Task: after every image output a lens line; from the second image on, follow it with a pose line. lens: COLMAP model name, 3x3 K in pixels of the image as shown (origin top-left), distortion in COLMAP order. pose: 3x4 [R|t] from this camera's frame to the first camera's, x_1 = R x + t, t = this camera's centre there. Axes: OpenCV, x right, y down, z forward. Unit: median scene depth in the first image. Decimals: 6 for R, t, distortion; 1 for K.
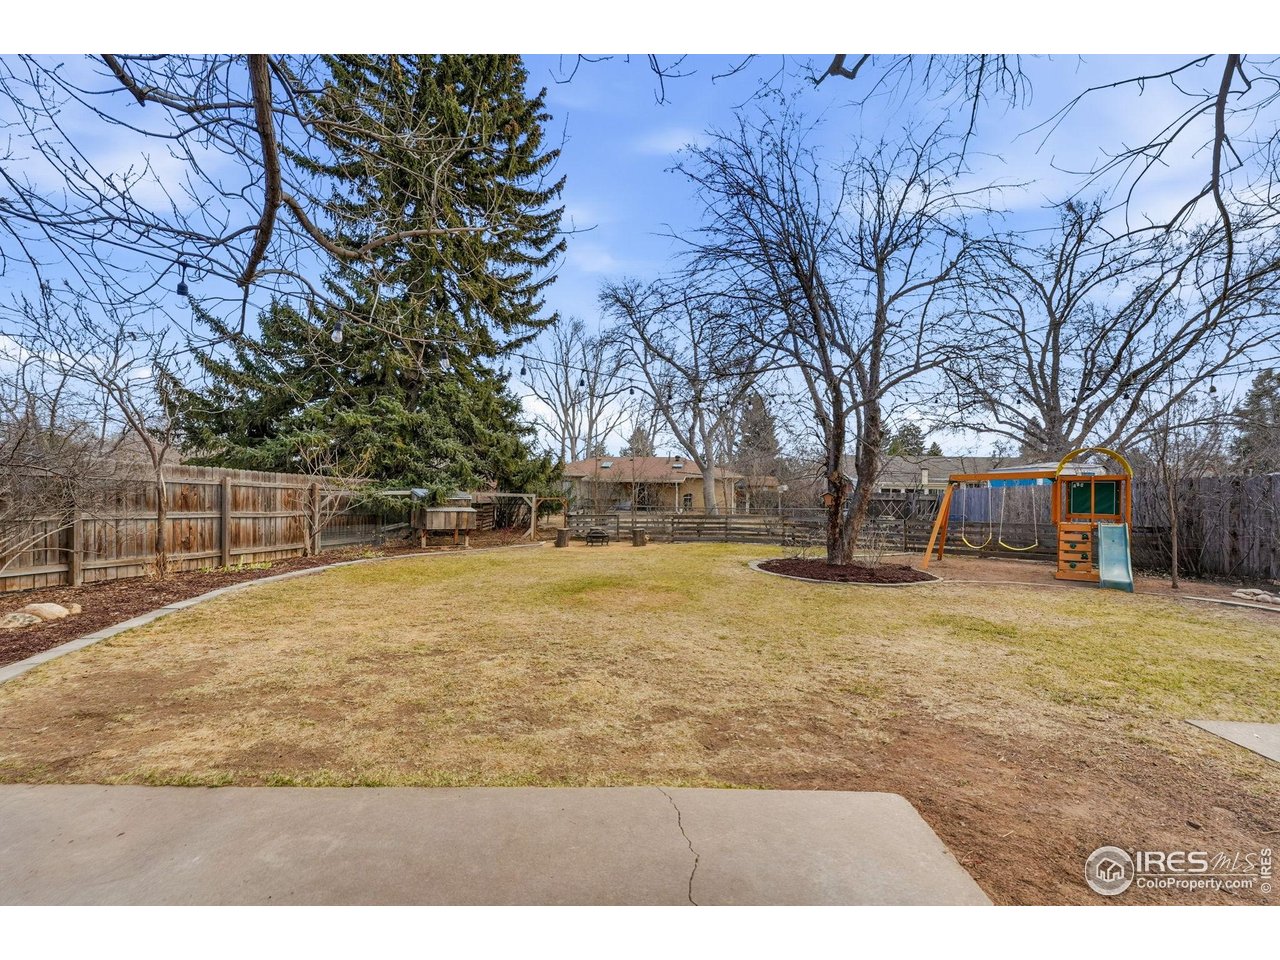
lens RADIAL K [[506.5, 0, 641.5], [0, 506.5, 496.4], [0, 0, 1]] dist [0.000337, 0.000070]
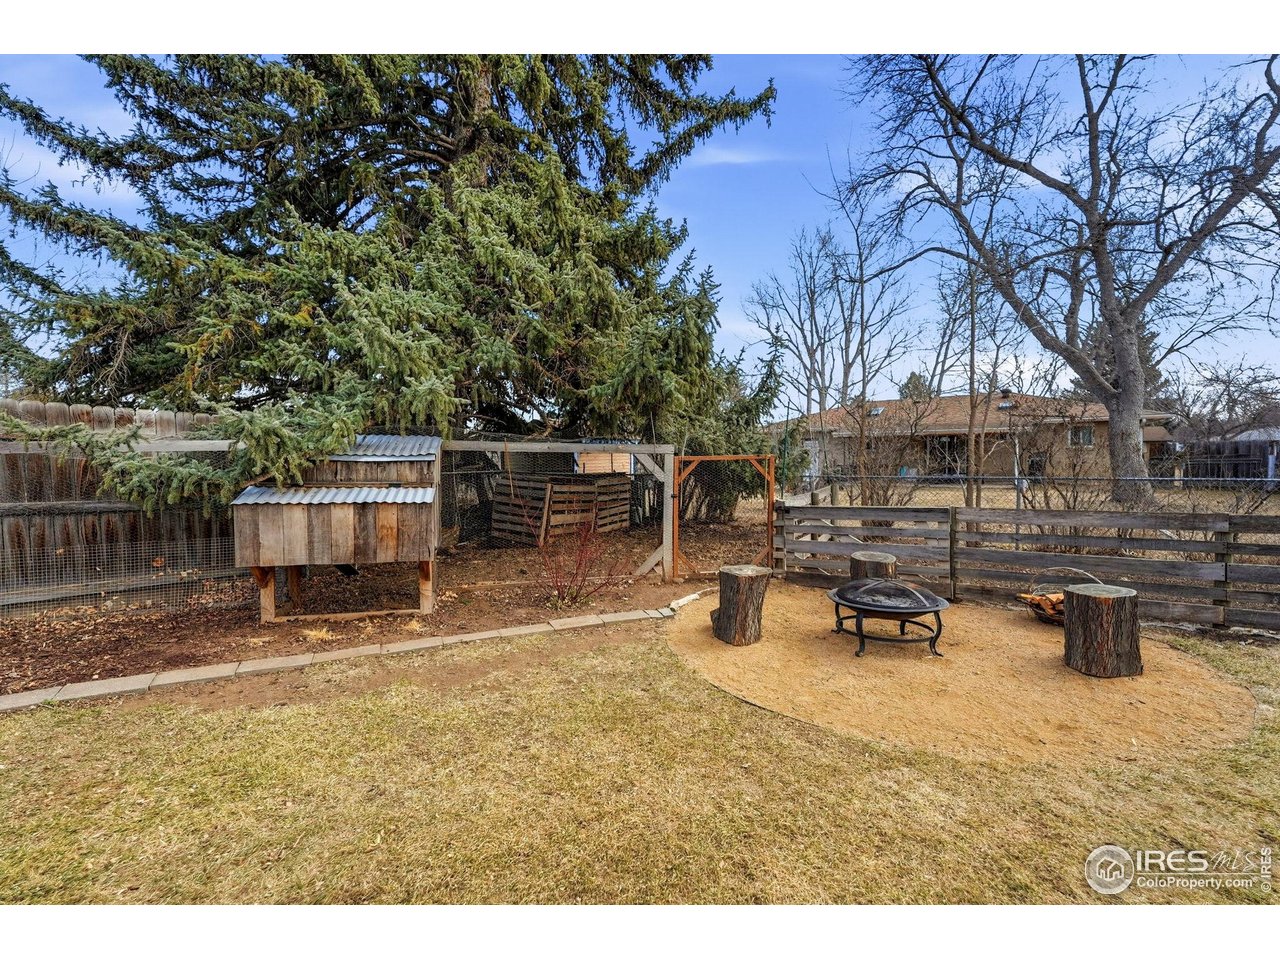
lens RADIAL K [[524.9, 0, 640.0], [0, 524.9, 480.0], [0, 0, 1]] dist [-0.000466, -0.000062]
pose [[0.888908, -0.006003, -0.458047, -0.081367], [0.017317, 0.999640, 0.020506, 0.012808], [0.457759, -0.026161, 0.888691, 0.782609]]
